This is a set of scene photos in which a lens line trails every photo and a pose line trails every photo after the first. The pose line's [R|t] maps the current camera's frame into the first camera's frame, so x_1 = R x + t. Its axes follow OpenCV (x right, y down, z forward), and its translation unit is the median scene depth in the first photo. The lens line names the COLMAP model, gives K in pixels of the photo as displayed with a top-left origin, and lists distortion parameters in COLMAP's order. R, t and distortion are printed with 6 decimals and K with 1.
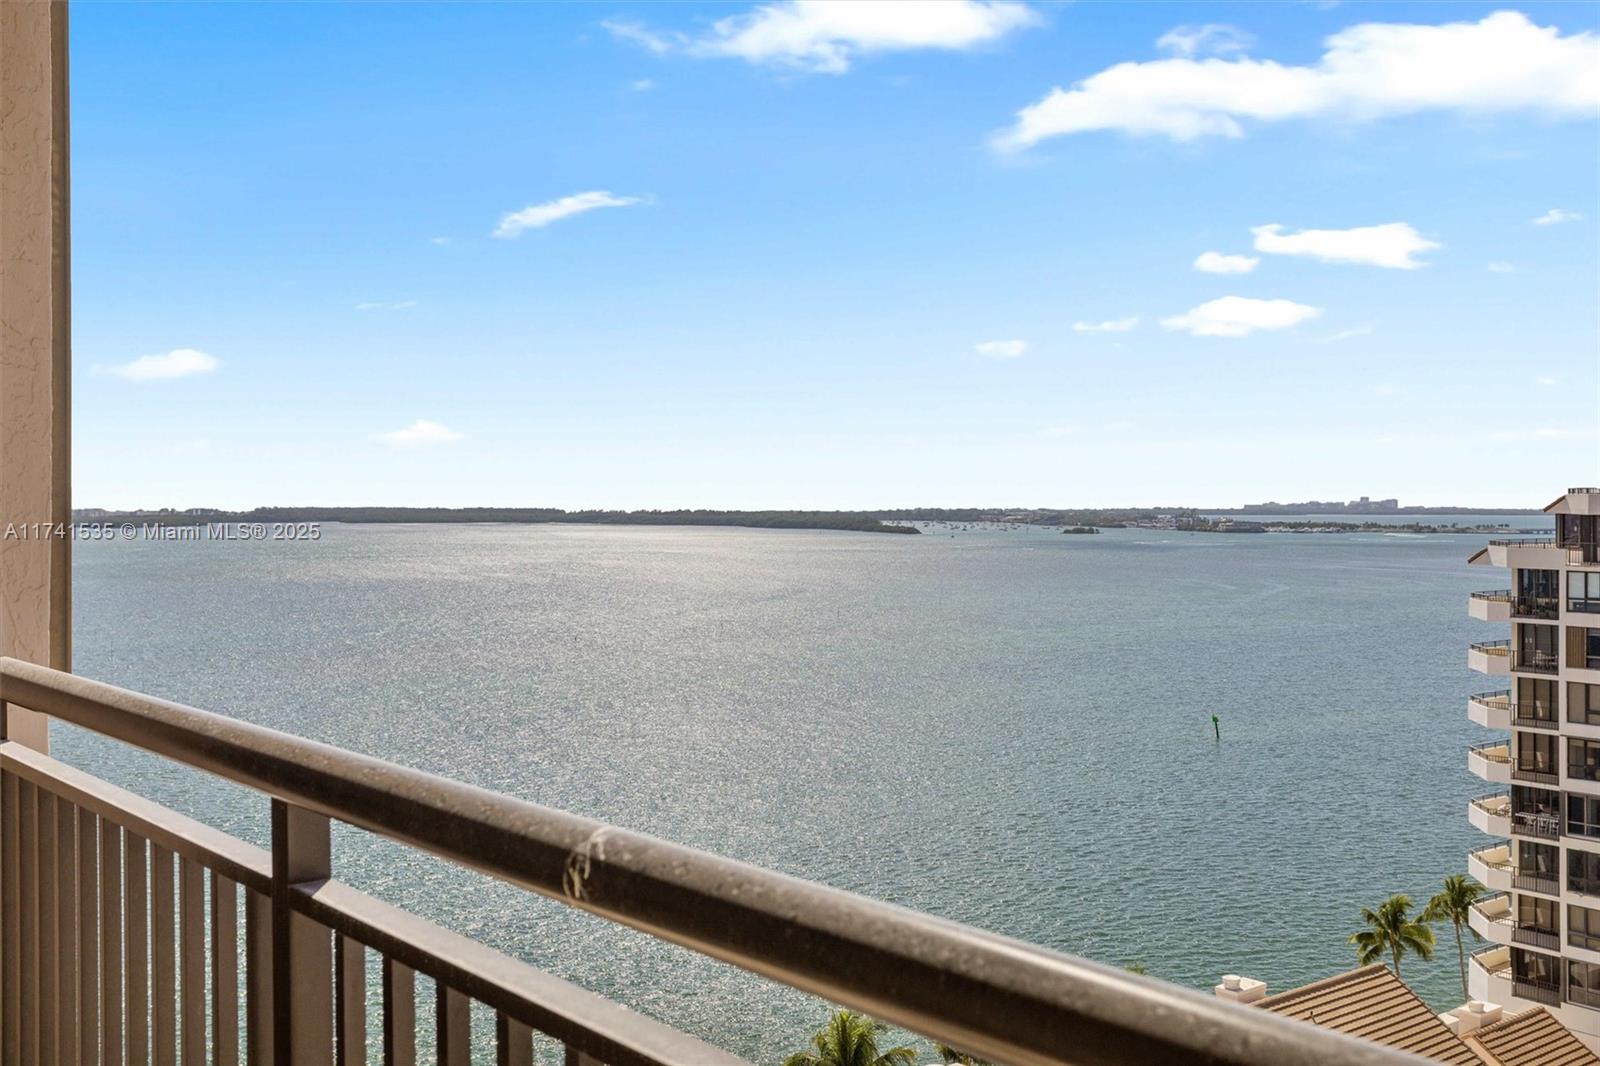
lens RADIAL K [[775.7, 0, 784.9], [0, 775.7, 514.6], [0, 0, 1]] dist [-0.064782, 0.040853]
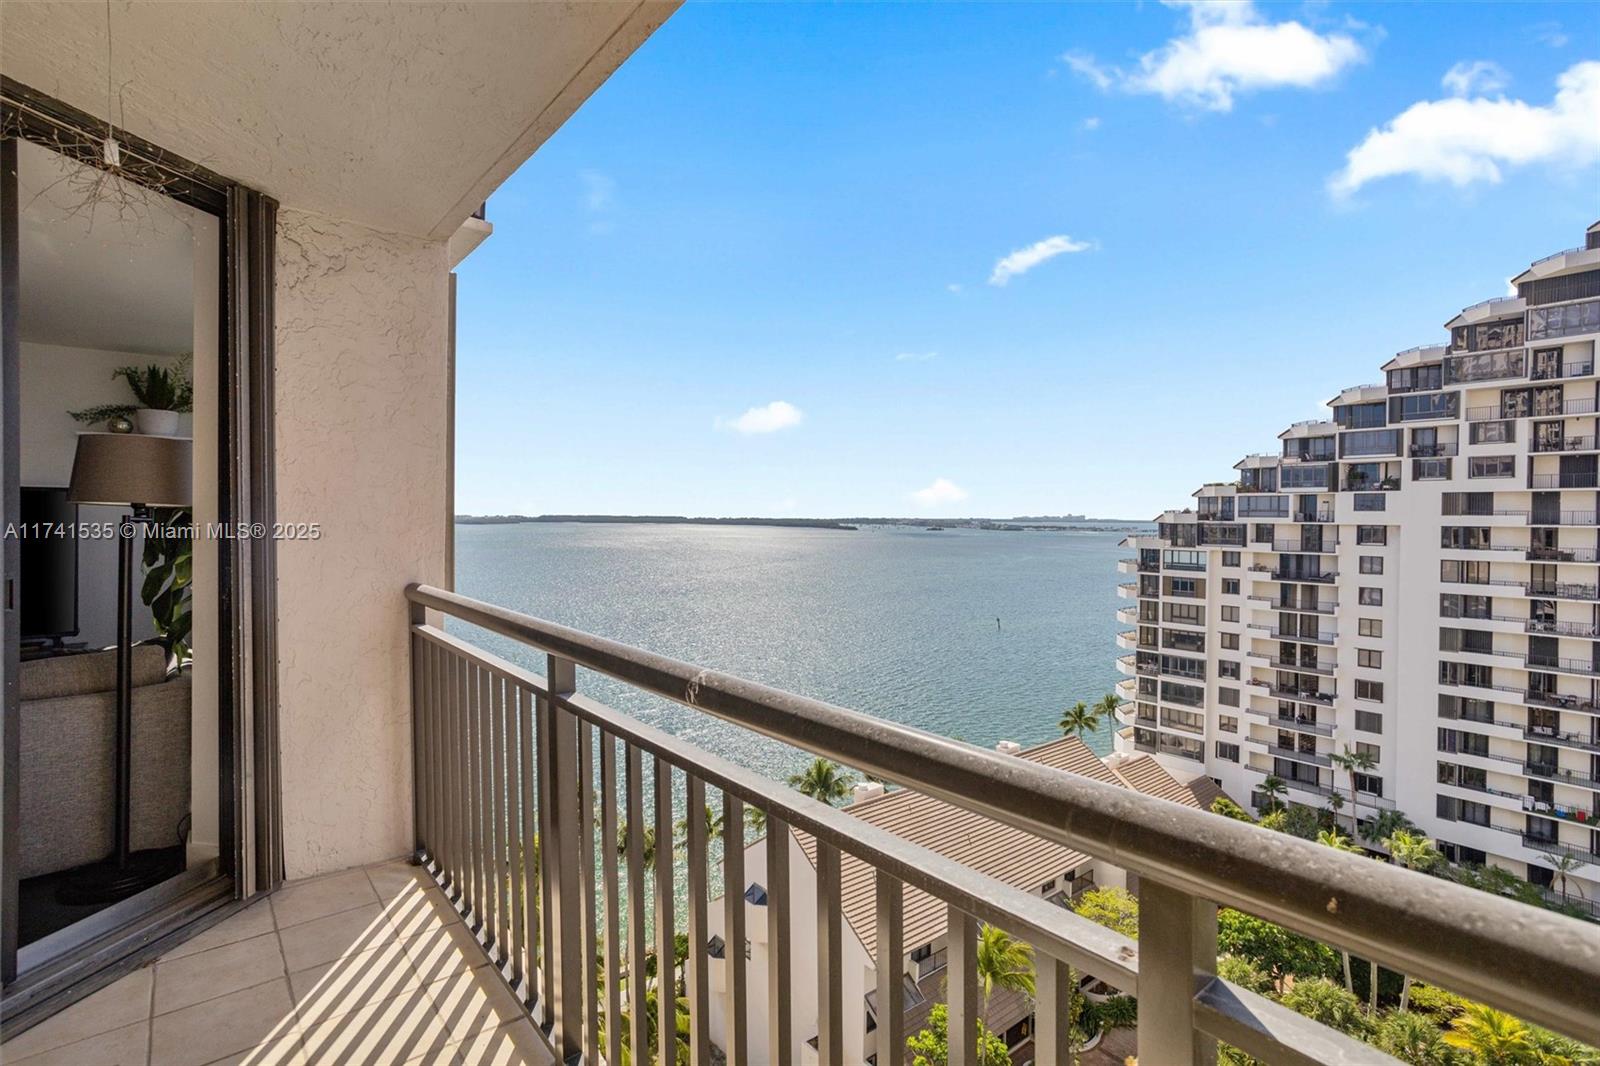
lens RADIAL K [[775.7, 0, 784.9], [0, 775.7, 514.6], [0, 0, 1]] dist [-0.064782, 0.040853]
pose [[0.999797, 0.006305, -0.019124, 0.019047], [-0.005926, 0.999786, 0.019810, -0.058117], [0.019245, -0.019692, 0.999621, -1.123168]]
